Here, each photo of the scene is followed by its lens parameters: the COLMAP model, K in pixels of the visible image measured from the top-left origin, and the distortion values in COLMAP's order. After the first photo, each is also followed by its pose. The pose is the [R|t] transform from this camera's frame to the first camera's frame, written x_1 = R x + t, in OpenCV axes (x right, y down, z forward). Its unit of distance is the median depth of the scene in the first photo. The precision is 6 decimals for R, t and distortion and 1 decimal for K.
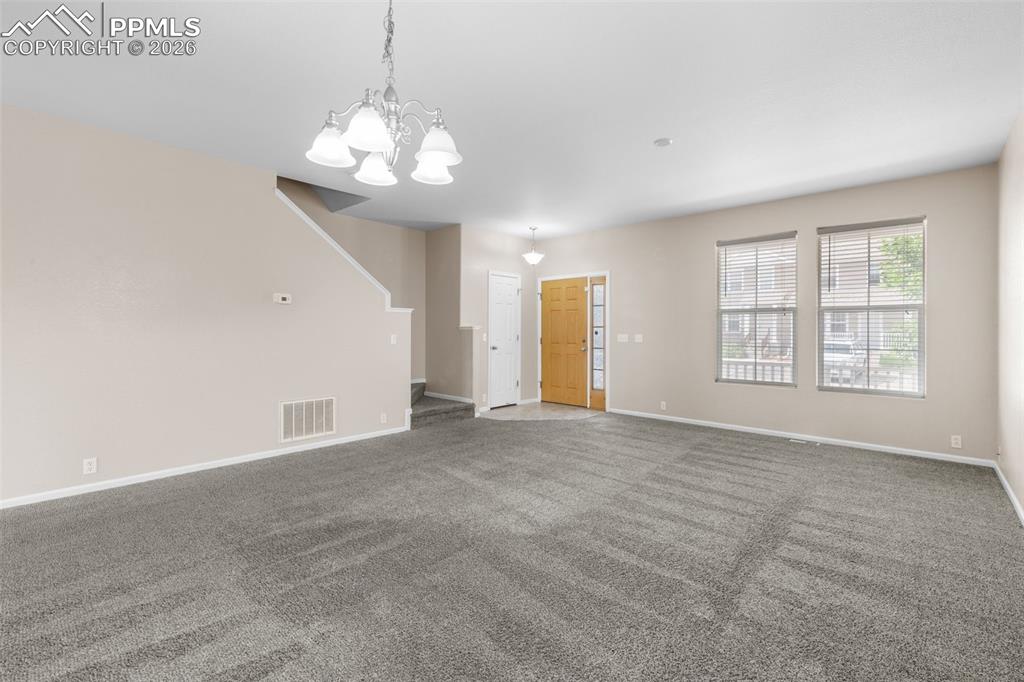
lens RADIAL K [[449.3, 0, 512.5], [0, 449.3, 326.5], [0, 0, 1]] dist [0.000219, -0.019079]
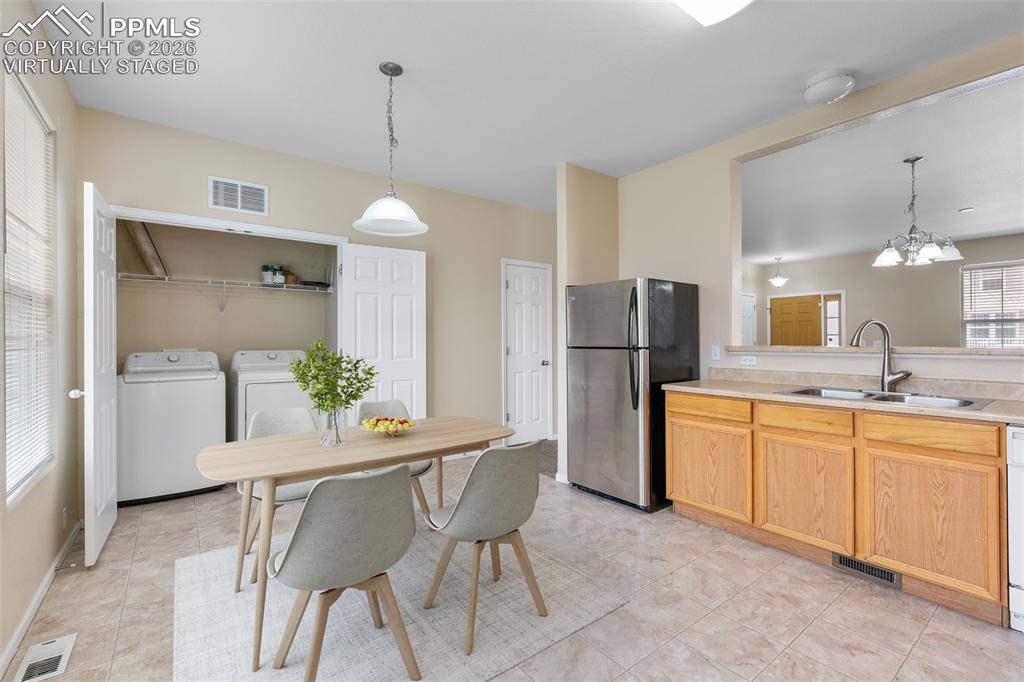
lens RADIAL K [[449.6, 0, 509.8], [0, 449.6, 338.9], [0, 0, 1]] dist [0.001144, 0.000037]
pose [[0.983768, -0.007705, -0.179279, -0.476578], [0.008990, 0.999939, 0.006354, -0.004124], [0.179219, -0.007862, 0.983778, -0.395010]]
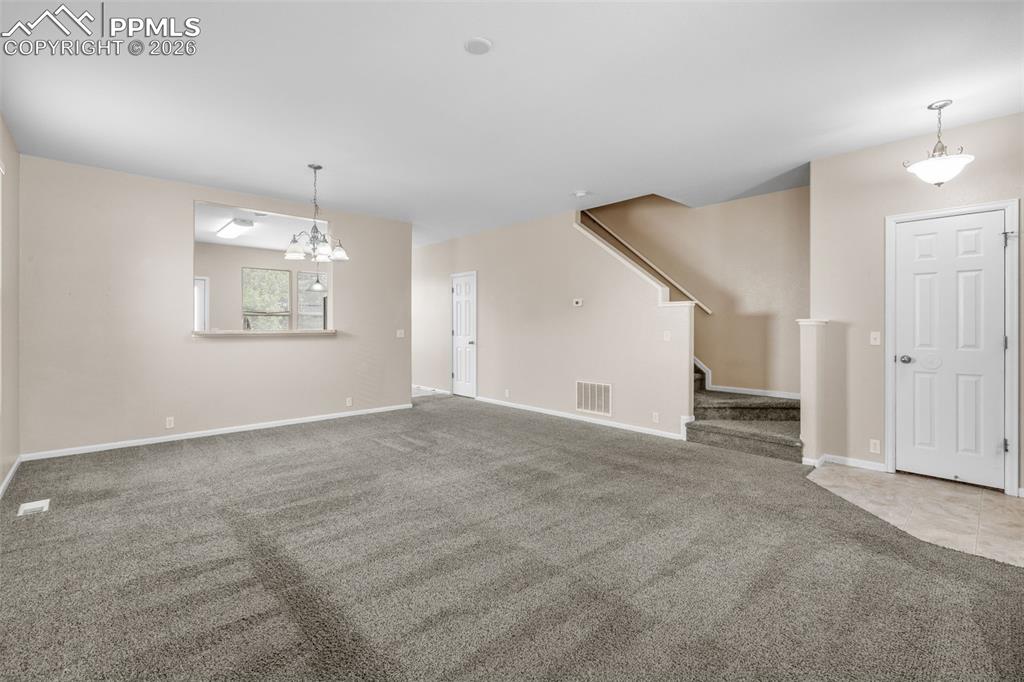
lens RADIAL K [[454.2, 0, 515.5], [0, 454.2, 324.3], [0, 0, 1]] dist [-0.001095, -0.000103]
pose [[-0.087595, -0.003543, -0.996150, 0.554062], [0.007463, 0.999963, -0.004213, 0.004280], [0.996128, -0.007803, -0.087565, 0.609664]]
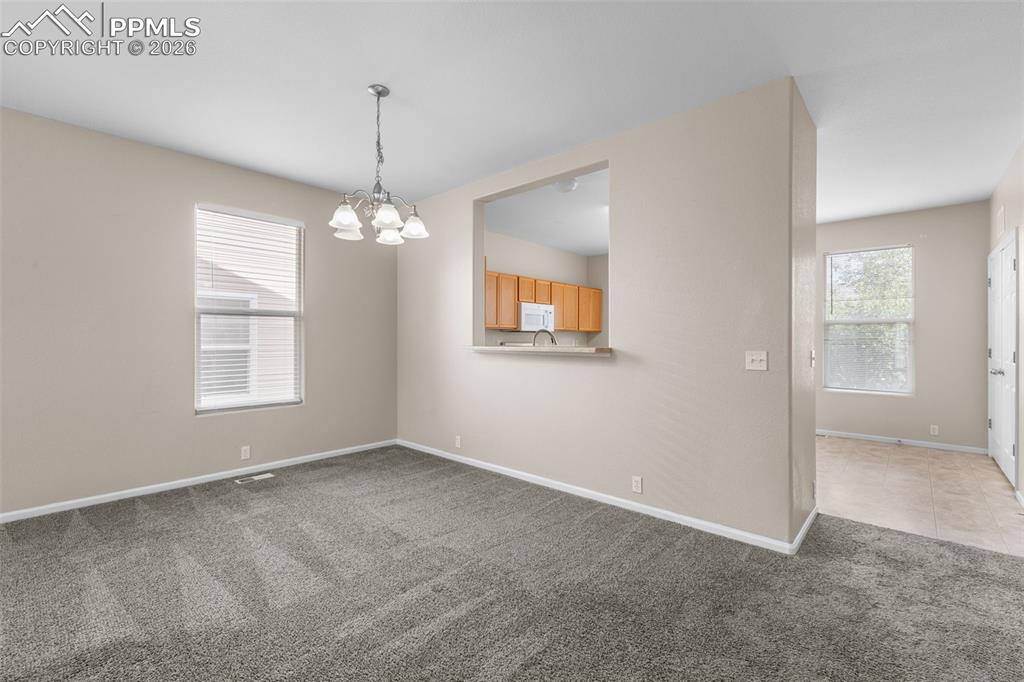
lens RADIAL K [[449.6, 0, 509.8], [0, 449.6, 338.9], [0, 0, 1]] dist [0.001144, 0.000037]
pose [[-0.999947, -0.006368, -0.008047, -0.187391], [-0.006299, 0.999943, -0.008599, 0.003640], [0.008102, -0.008548, -0.999931, 0.678272]]
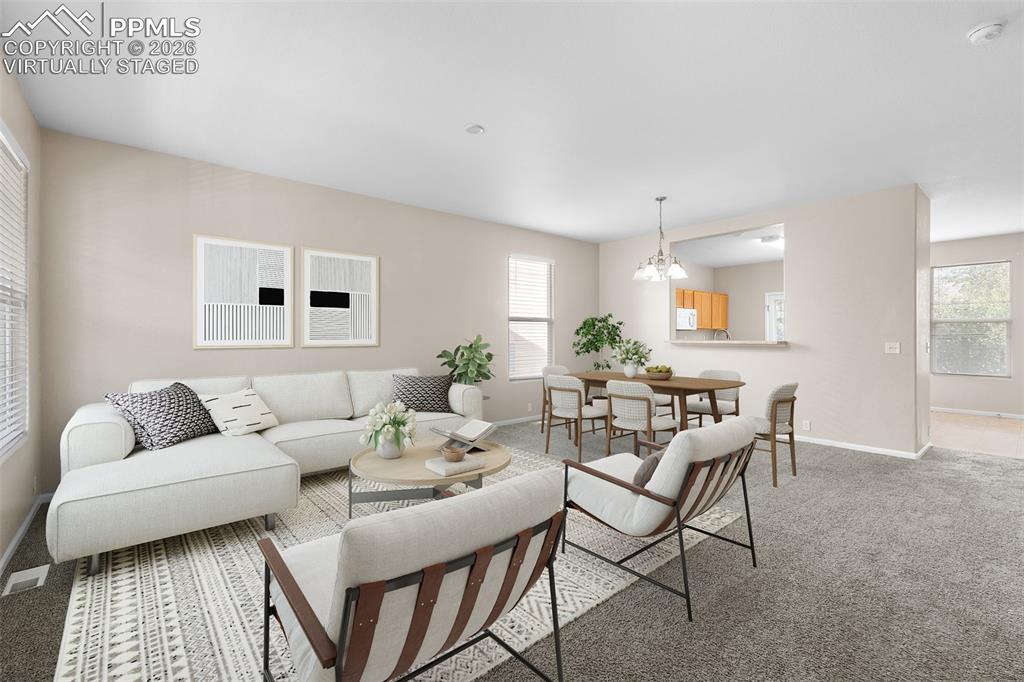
lens RADIAL K [[451.5, 0, 505.4], [0, 451.5, 336.3], [0, 0, 1]] dist [0.000857, -0.000090]
pose [[-0.991744, -0.002988, 0.128195, 0.090599], [-0.003805, 0.999974, -0.006133, 0.006938], [-0.128174, -0.006570, -0.991730, 1.042551]]
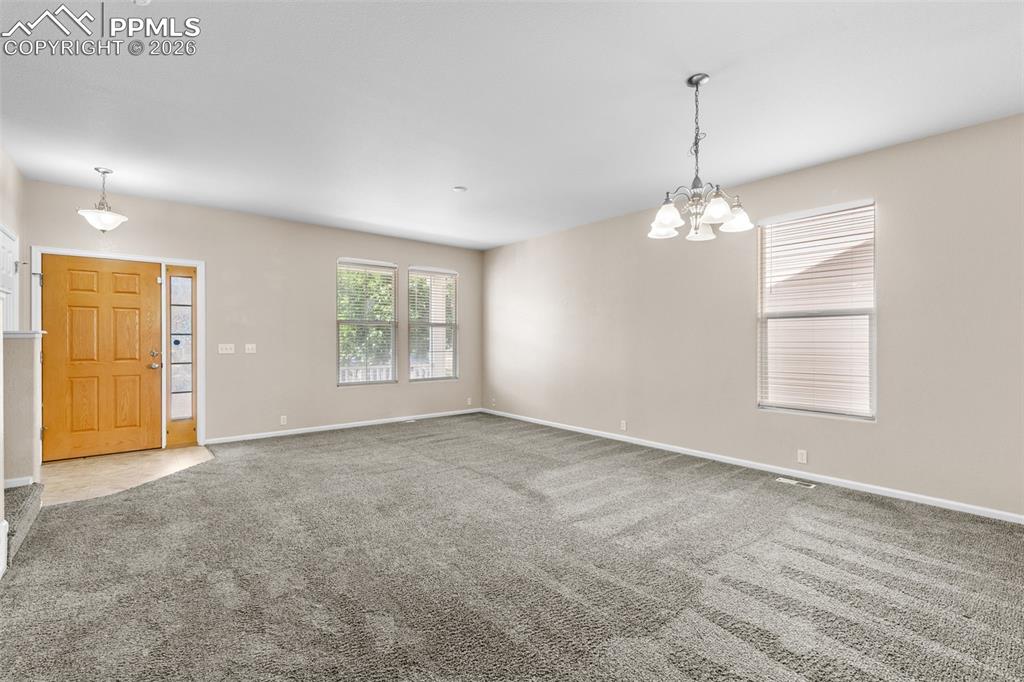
lens RADIAL K [[449.6, 0, 509.8], [0, 449.6, 338.9], [0, 0, 1]] dist [0.001144, 0.000037]
pose [[0.131486, 0.000953, 0.991318, -0.481119], [-0.011289, 0.999936, 0.000536, 0.001836], [-0.991254, -0.011261, 0.131488, 0.376926]]
